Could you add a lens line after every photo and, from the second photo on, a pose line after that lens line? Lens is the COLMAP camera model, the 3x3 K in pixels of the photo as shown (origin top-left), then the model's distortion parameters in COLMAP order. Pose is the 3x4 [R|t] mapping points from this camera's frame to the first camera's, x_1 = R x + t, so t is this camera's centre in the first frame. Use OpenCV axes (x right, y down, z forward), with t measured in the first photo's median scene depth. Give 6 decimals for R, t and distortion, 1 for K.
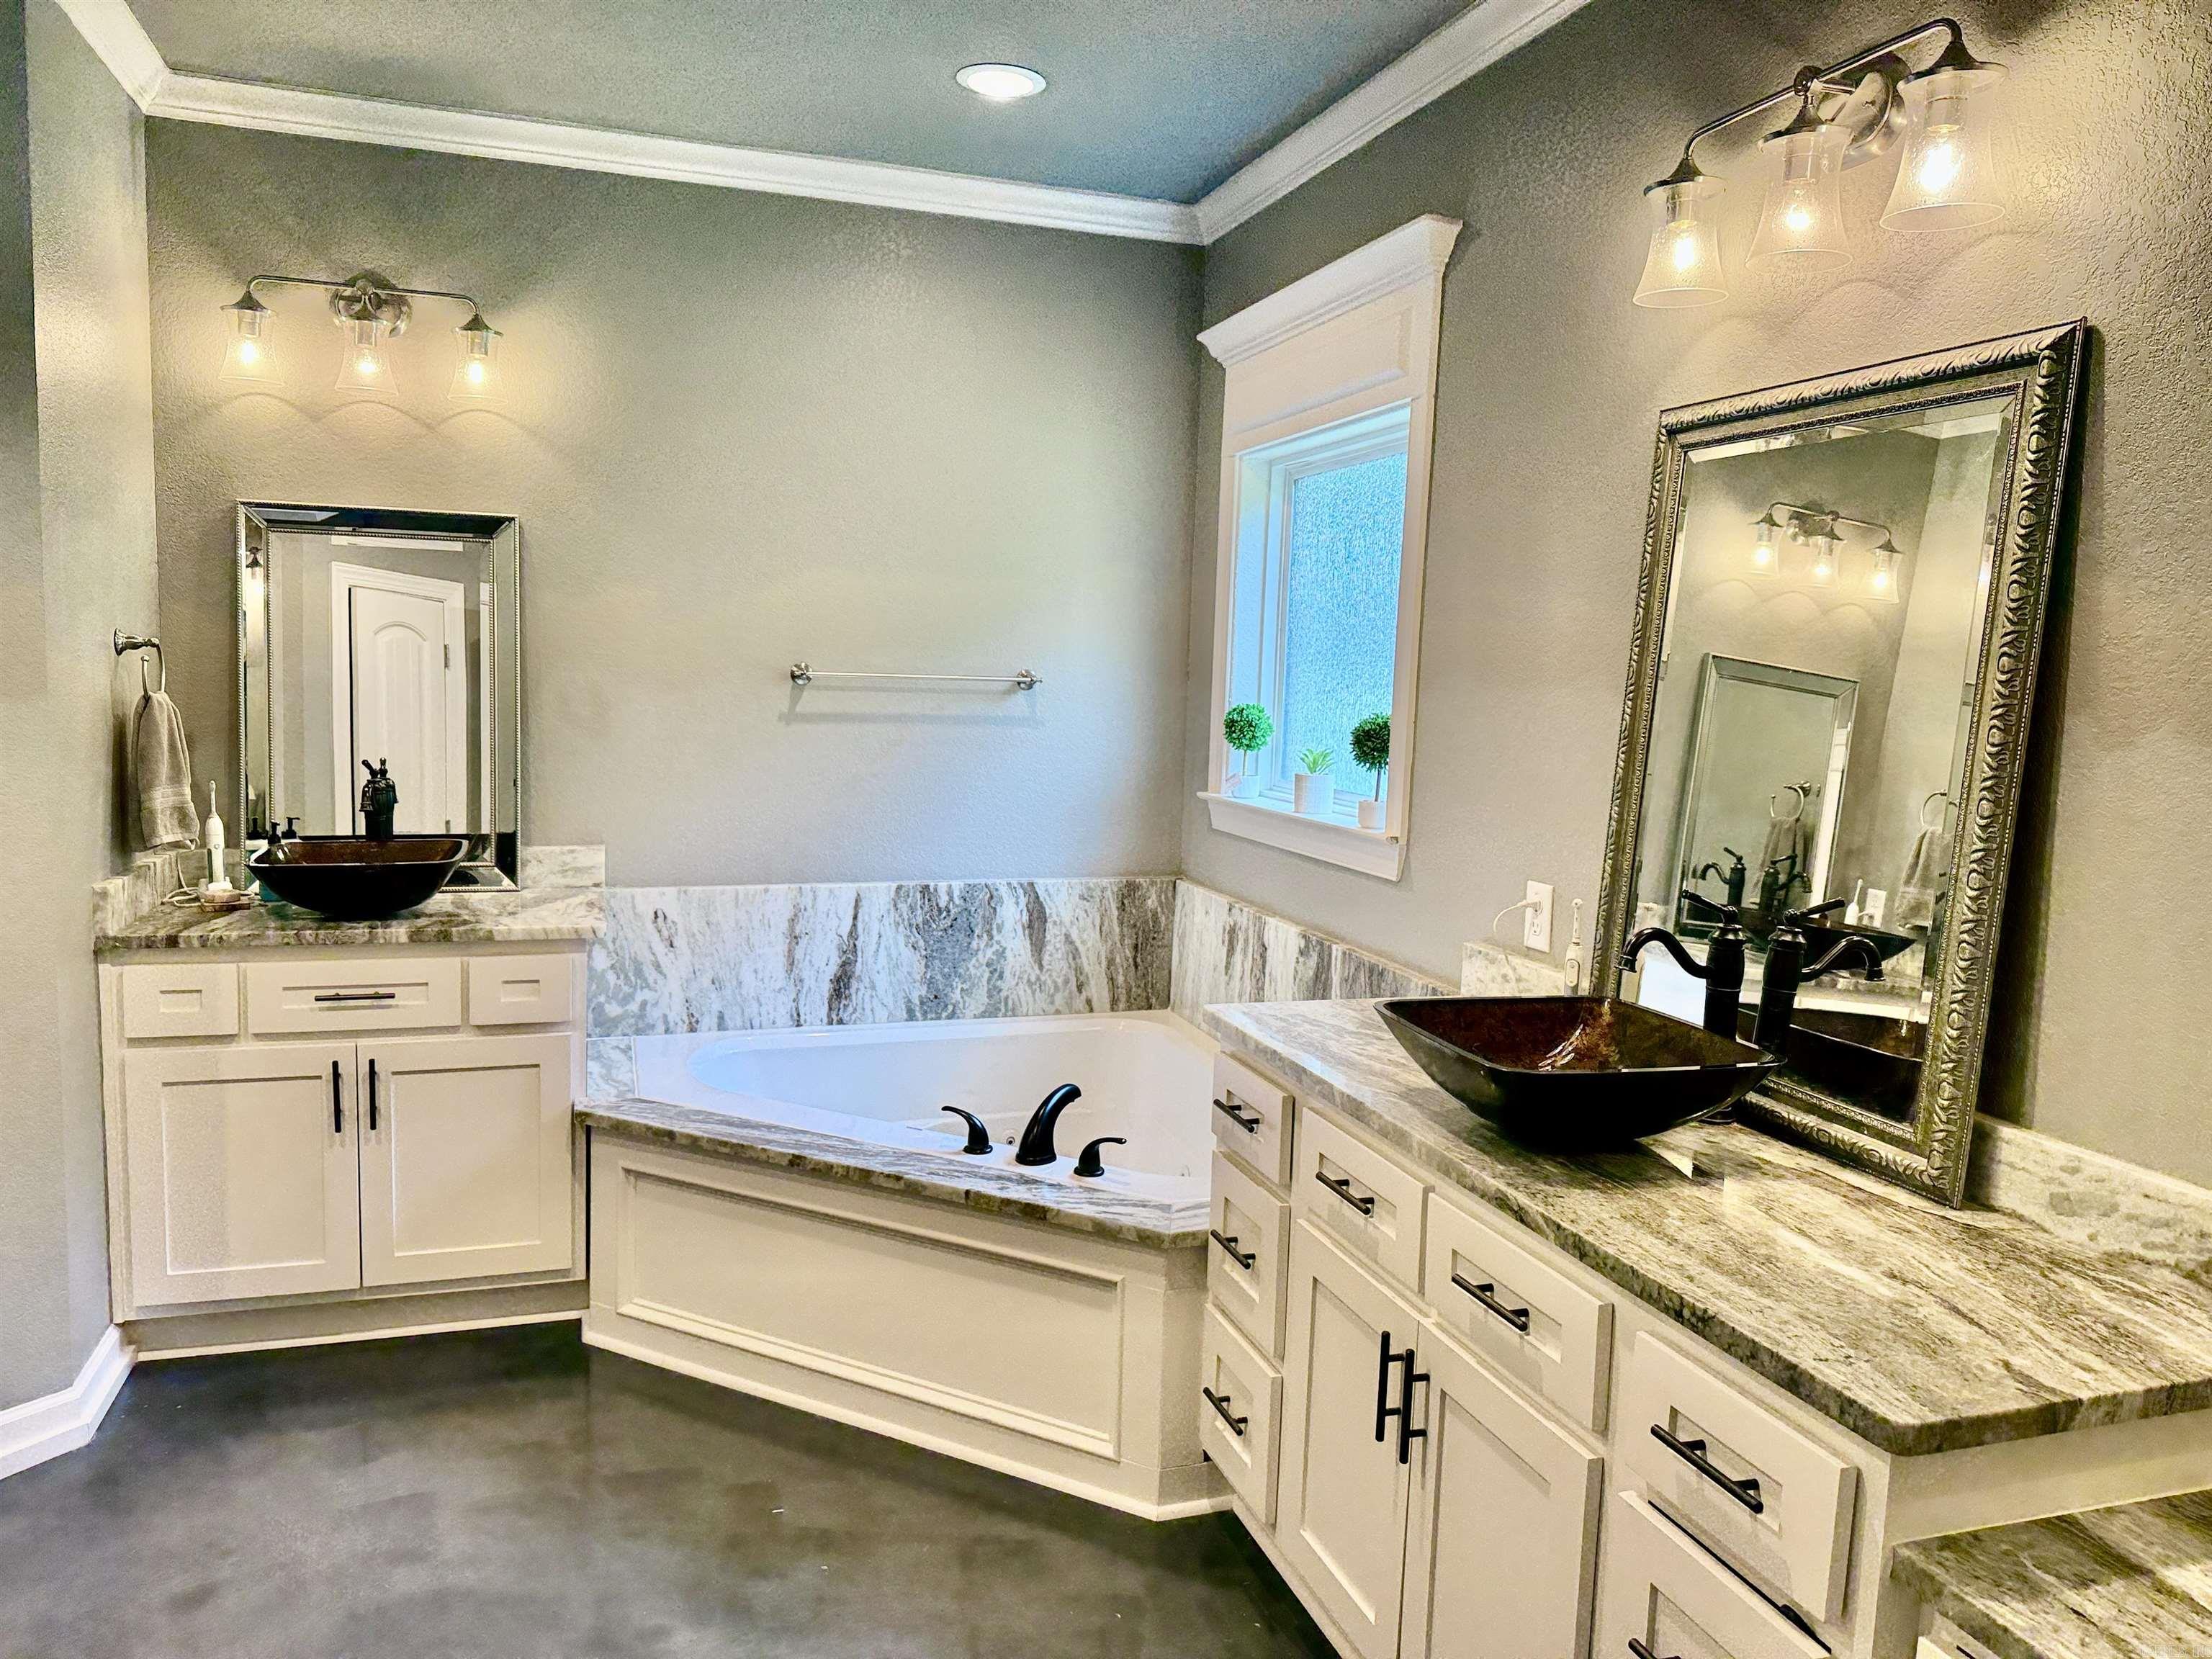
lens RADIAL K [[1531.0, 0, 1099.3], [0, 1531.0, 833.9], [0, 0, 1]] dist [-0.007018, 0.000447]
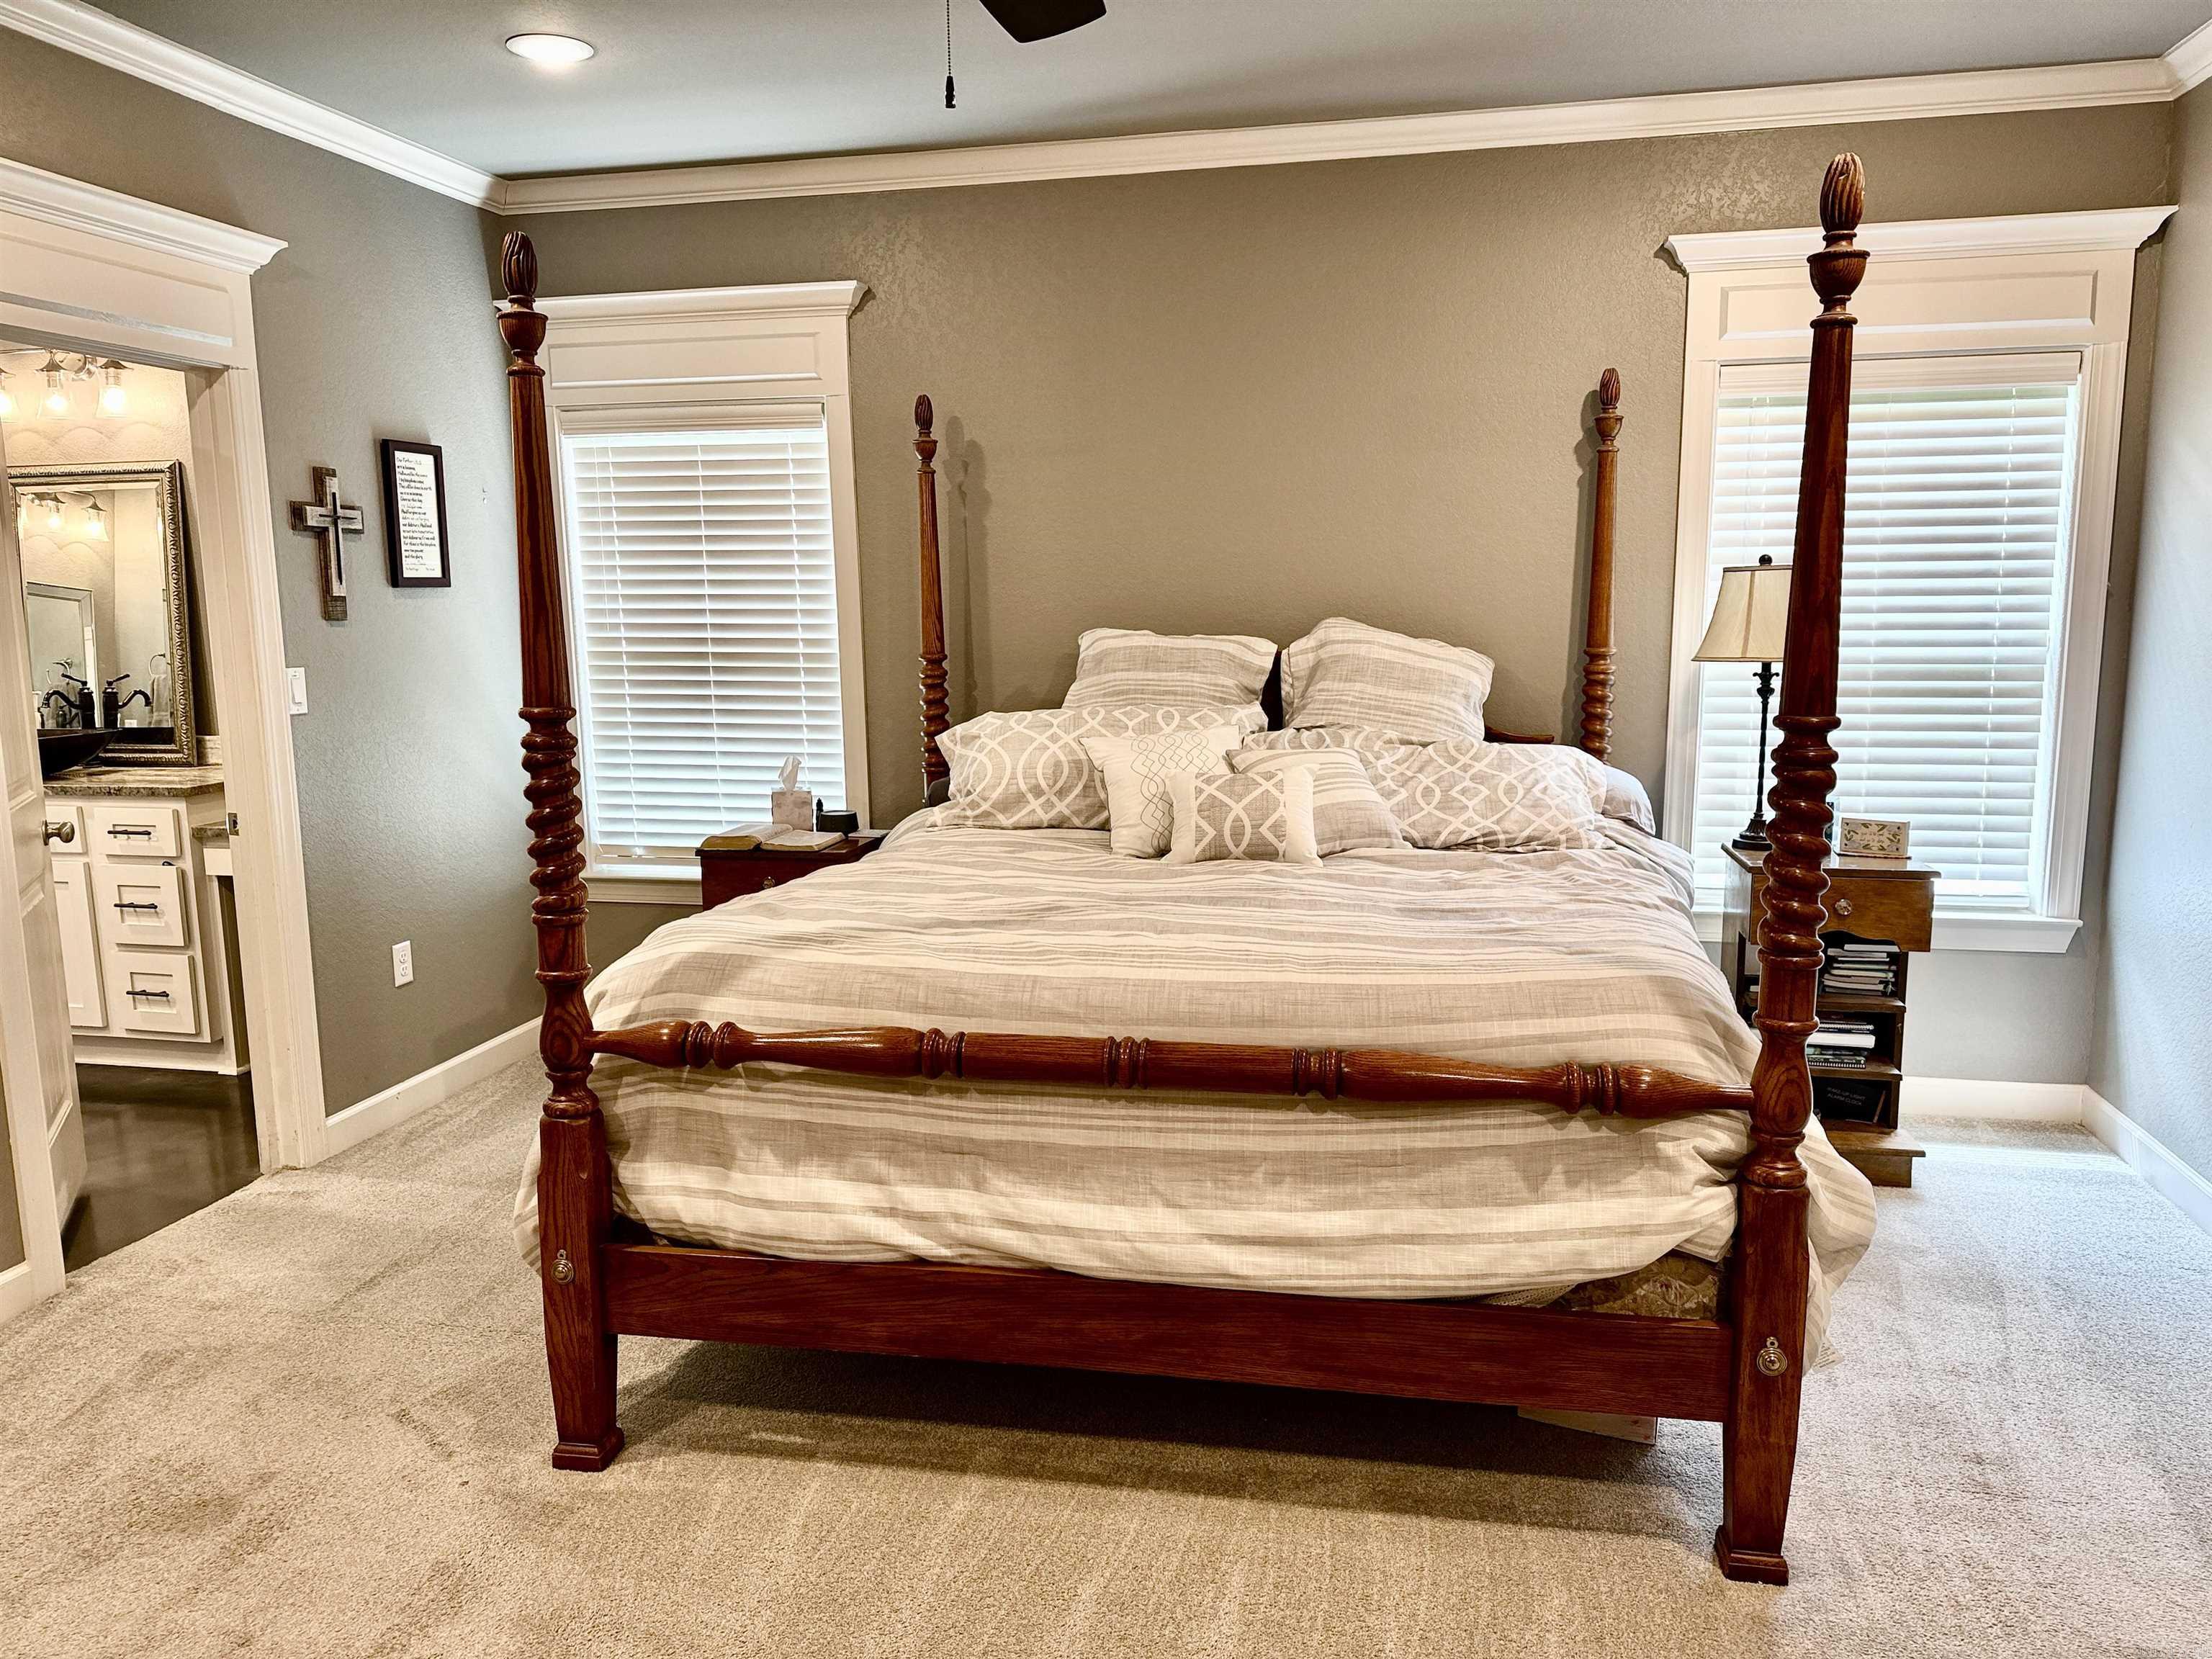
lens RADIAL K [[1531.0, 0, 1105.6], [0, 1531.0, 834.4], [0, 0, 1]] dist [-0.007018, 0.000447]
pose [[0.484294, -0.173658, 0.857498, -1.005910], [0.125149, 0.983775, 0.128551, 0.195559], [-0.865908, 0.045059, 0.498169, -1.753445]]
